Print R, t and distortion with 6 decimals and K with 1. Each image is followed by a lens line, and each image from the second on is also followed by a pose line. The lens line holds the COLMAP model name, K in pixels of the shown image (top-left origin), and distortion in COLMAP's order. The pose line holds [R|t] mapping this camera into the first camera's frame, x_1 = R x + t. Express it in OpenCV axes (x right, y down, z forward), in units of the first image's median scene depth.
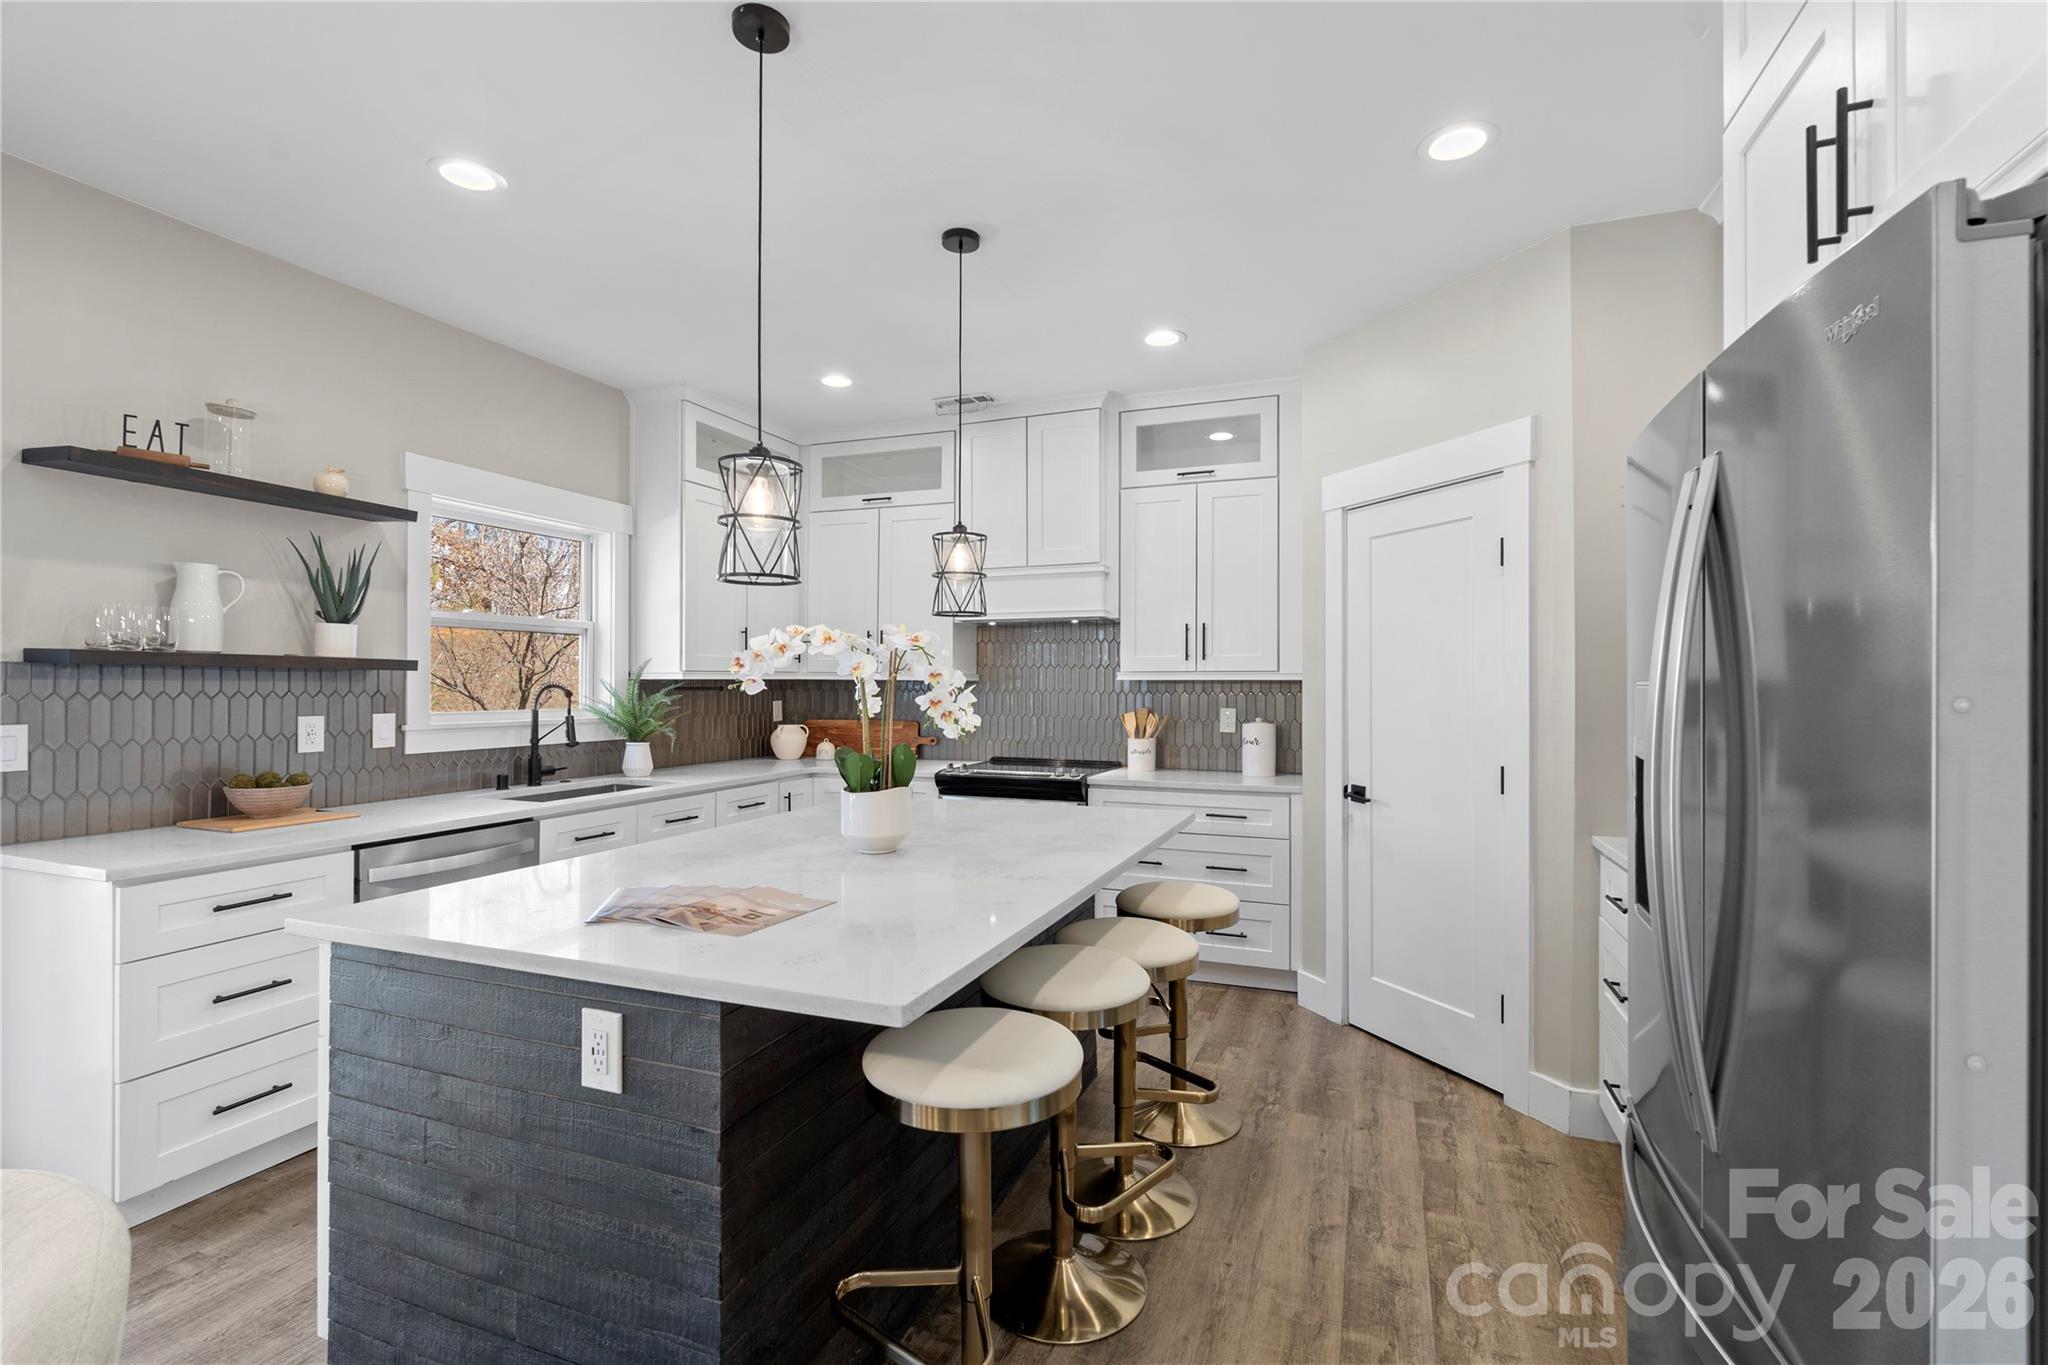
lens RADIAL K [[911.3, 0, 1012.8], [0, 911.3, 676.9], [0, 0, 1]] dist [0.000510, 0.000089]
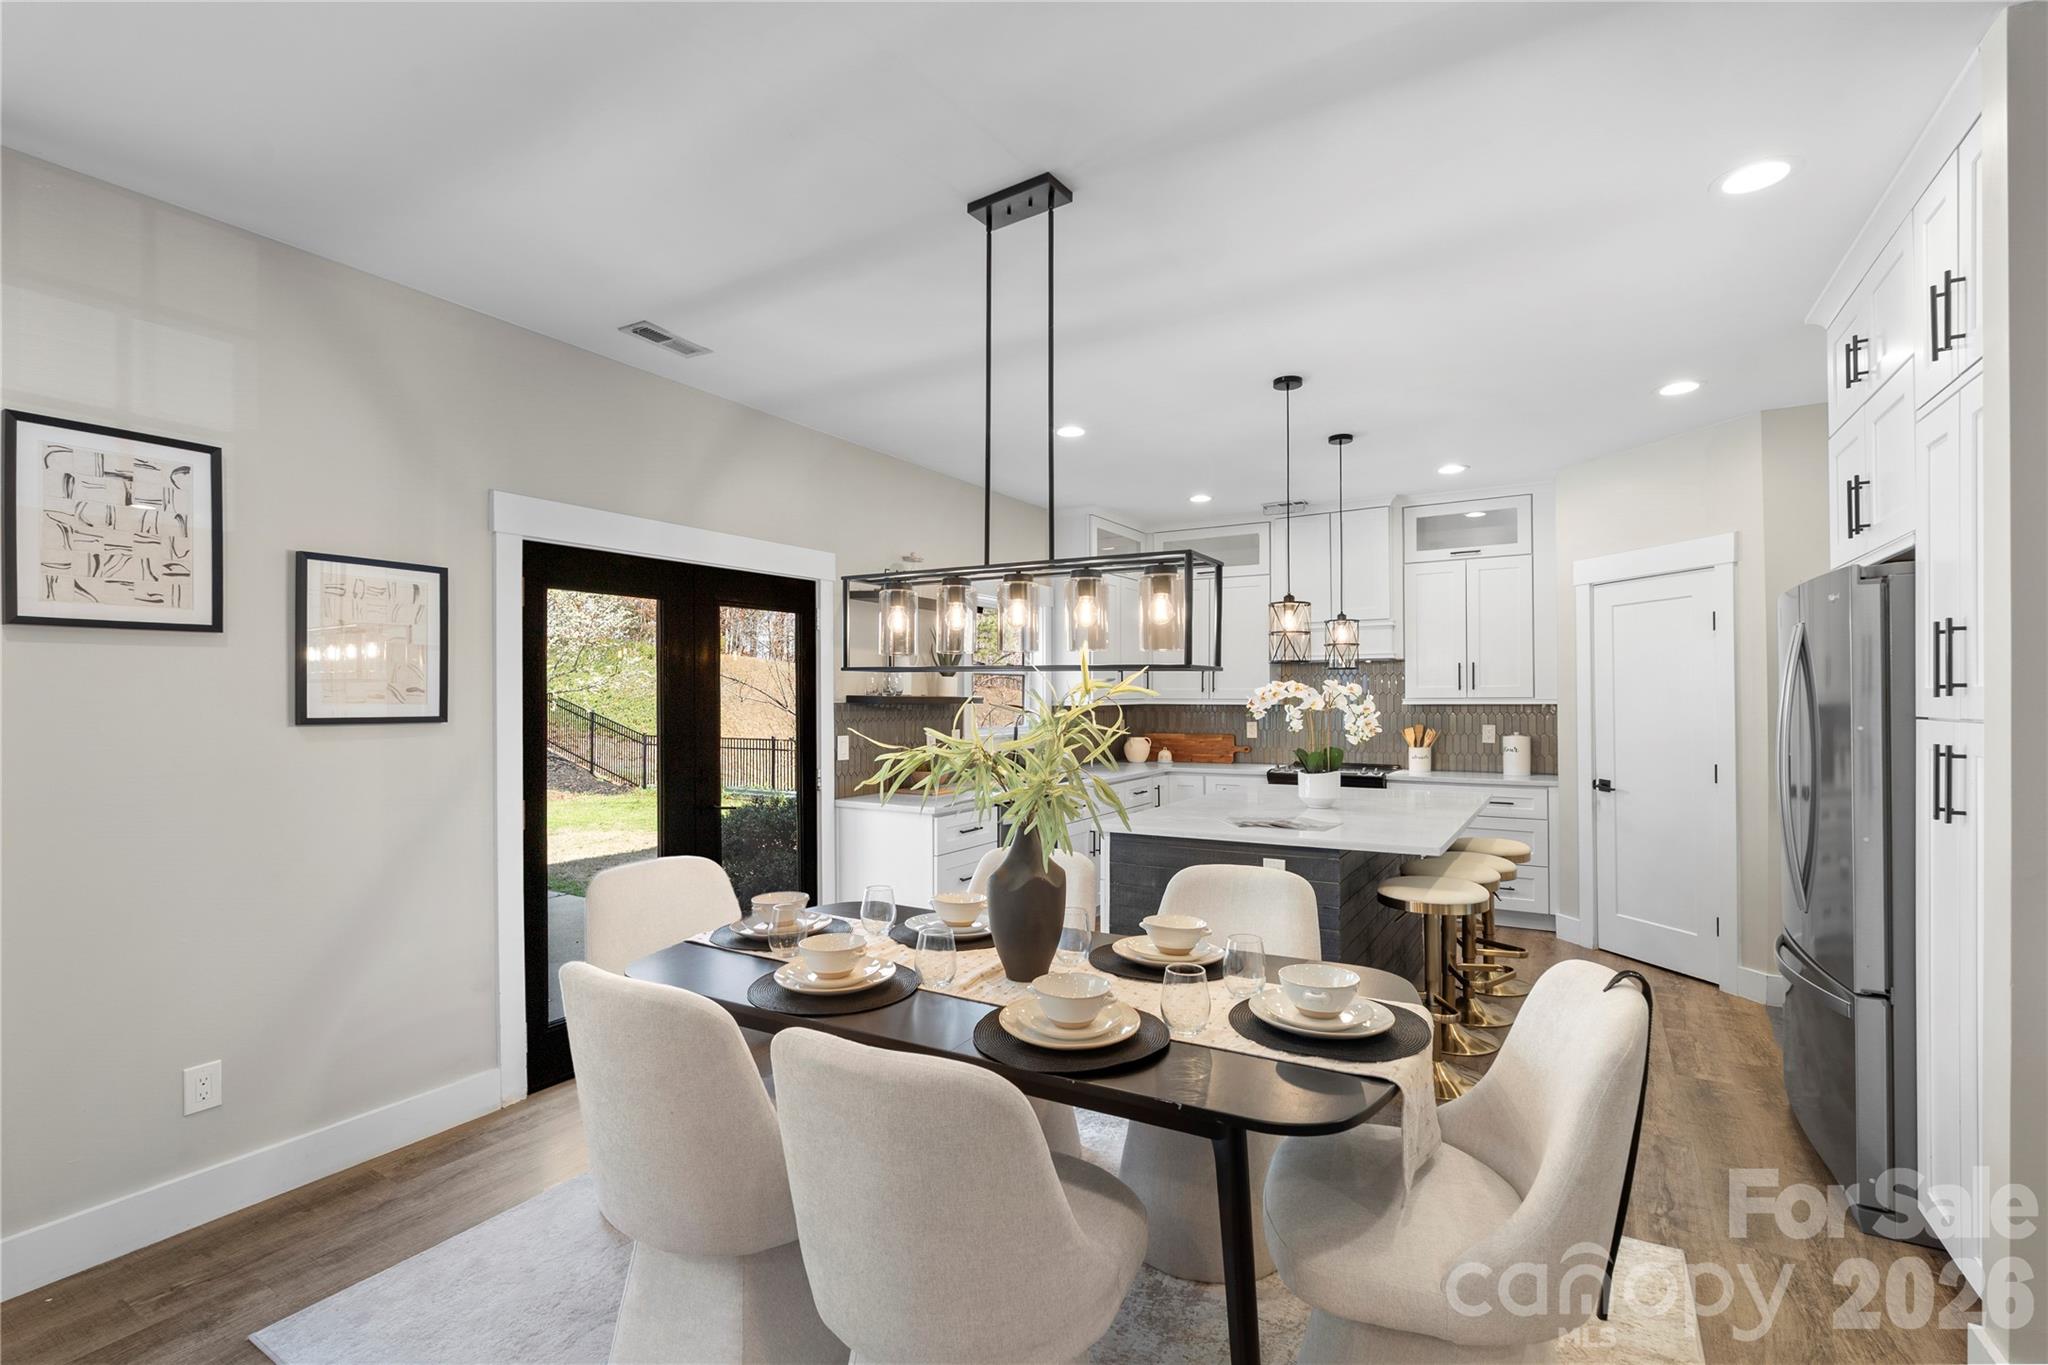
lens RADIAL K [[911.3, 0, 1015.3], [0, 911.3, 688.1], [0, 0, 1]] dist [0.000510, 0.000089]
pose [[0.985008, -0.008849, -0.172281, -0.228232], [0.008237, 0.999957, -0.004268, -0.020566], [0.172311, 0.002785, 0.985039, -0.456388]]
